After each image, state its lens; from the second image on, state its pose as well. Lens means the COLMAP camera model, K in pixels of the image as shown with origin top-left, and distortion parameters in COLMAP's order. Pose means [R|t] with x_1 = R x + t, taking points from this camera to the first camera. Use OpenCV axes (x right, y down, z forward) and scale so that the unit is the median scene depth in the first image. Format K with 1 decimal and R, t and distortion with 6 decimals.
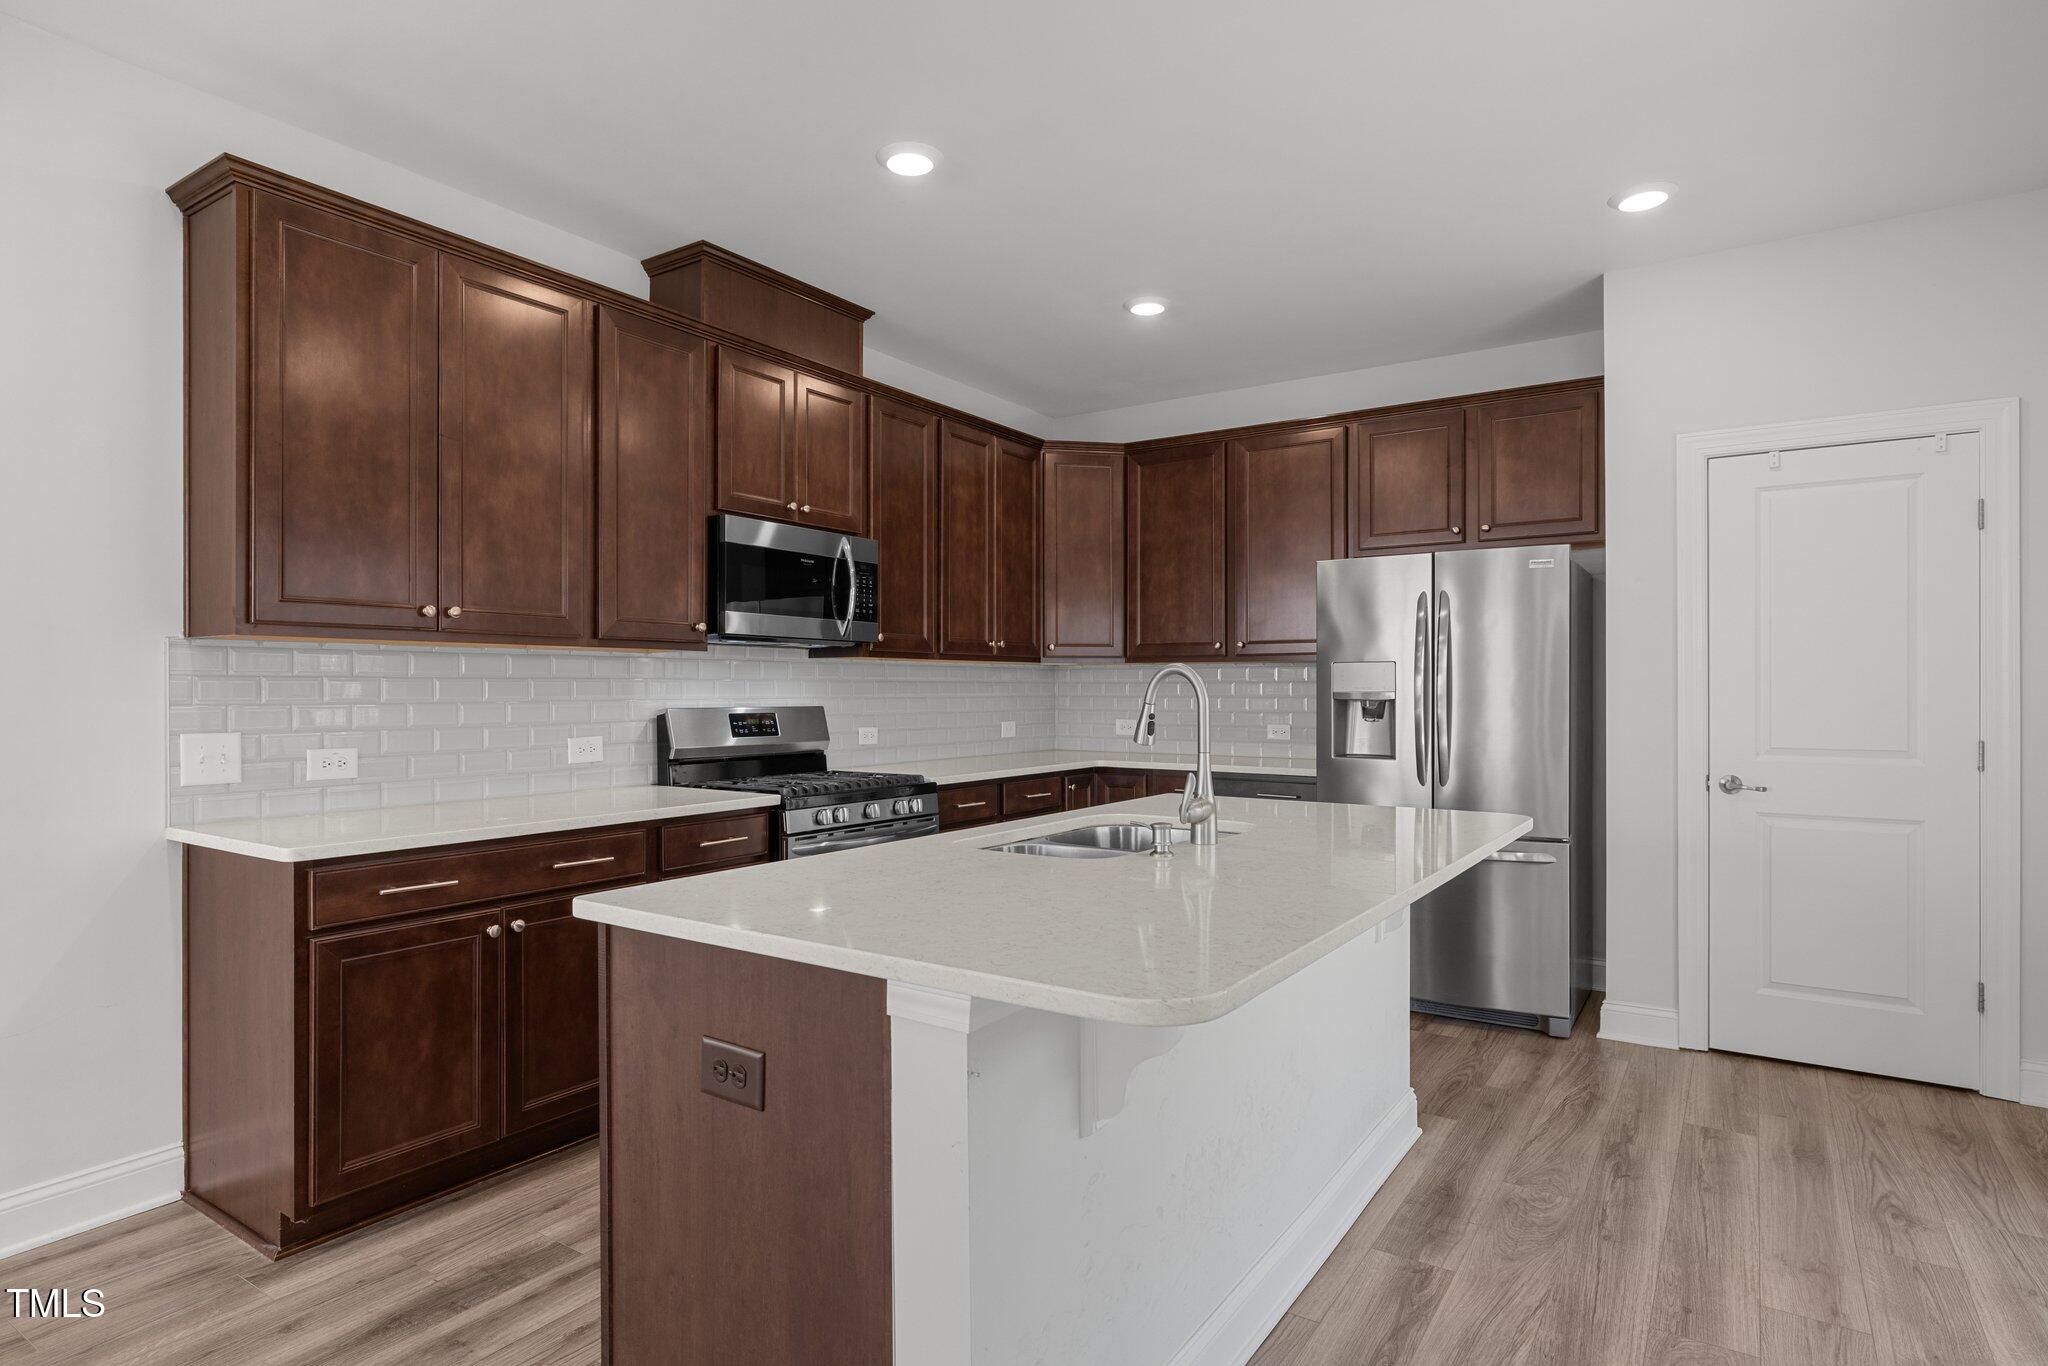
lens RADIAL K [[1102.9, 0, 1024.0], [0, 1102.9, 683.0], [0, 0, 1]] dist [-0.000071, 0.000128]
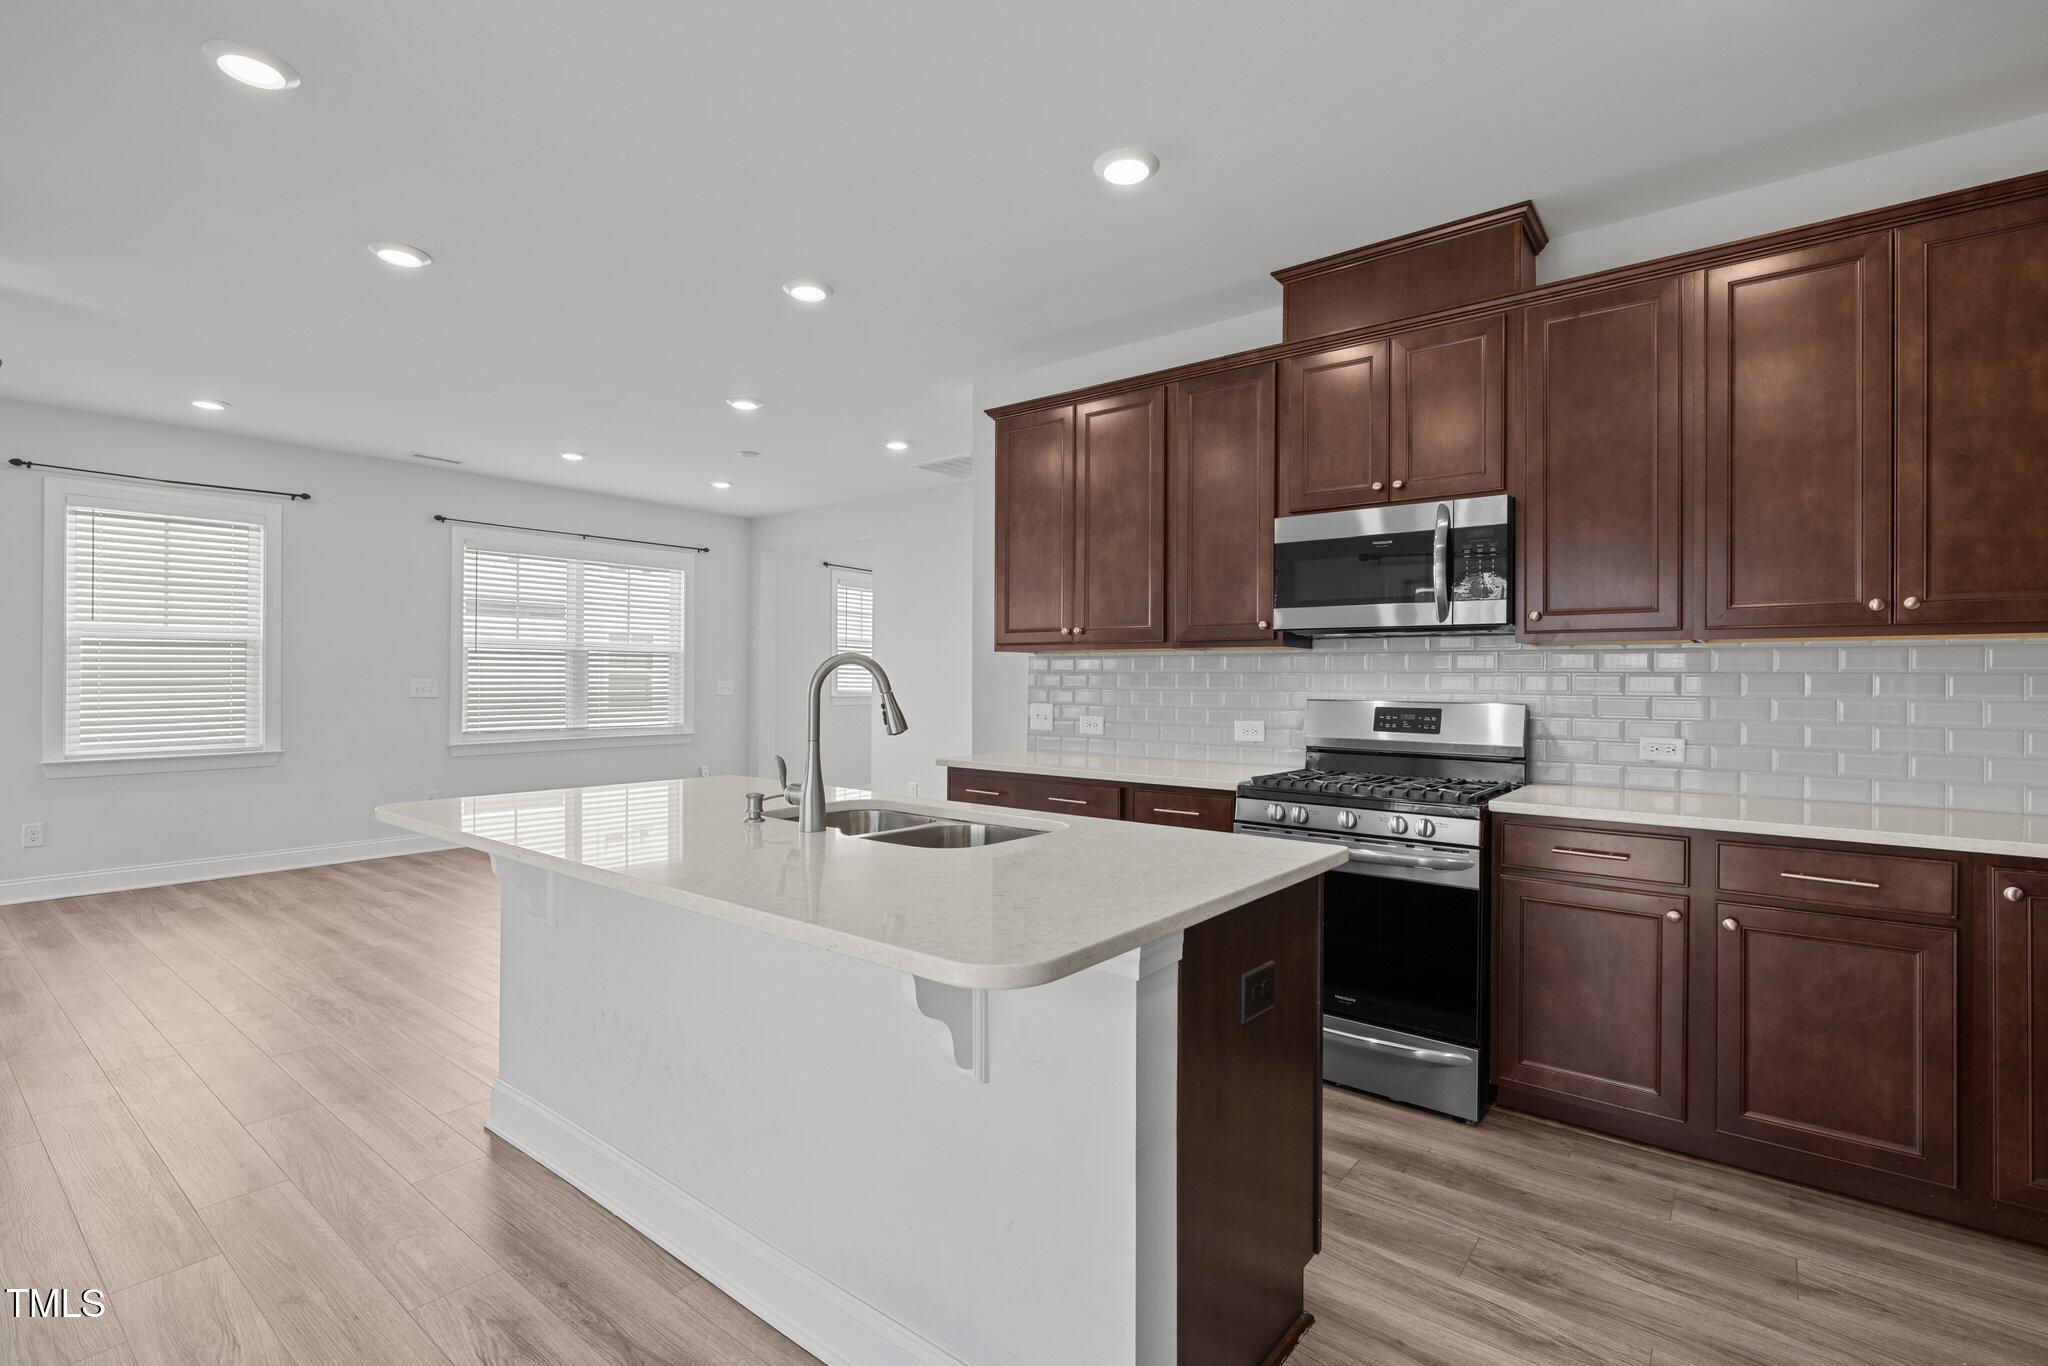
lens RADIAL K [[942.4, 0, 1024.0], [0, 942.4, 683.0], [0, 0, 1]] dist [0.001163, 0.000360]
pose [[-0.078088, 0.003070, -0.996942, 0.705654], [-0.001992, 0.999993, 0.003236, 0.004744], [0.996944, 0.002239, -0.078081, 0.885690]]
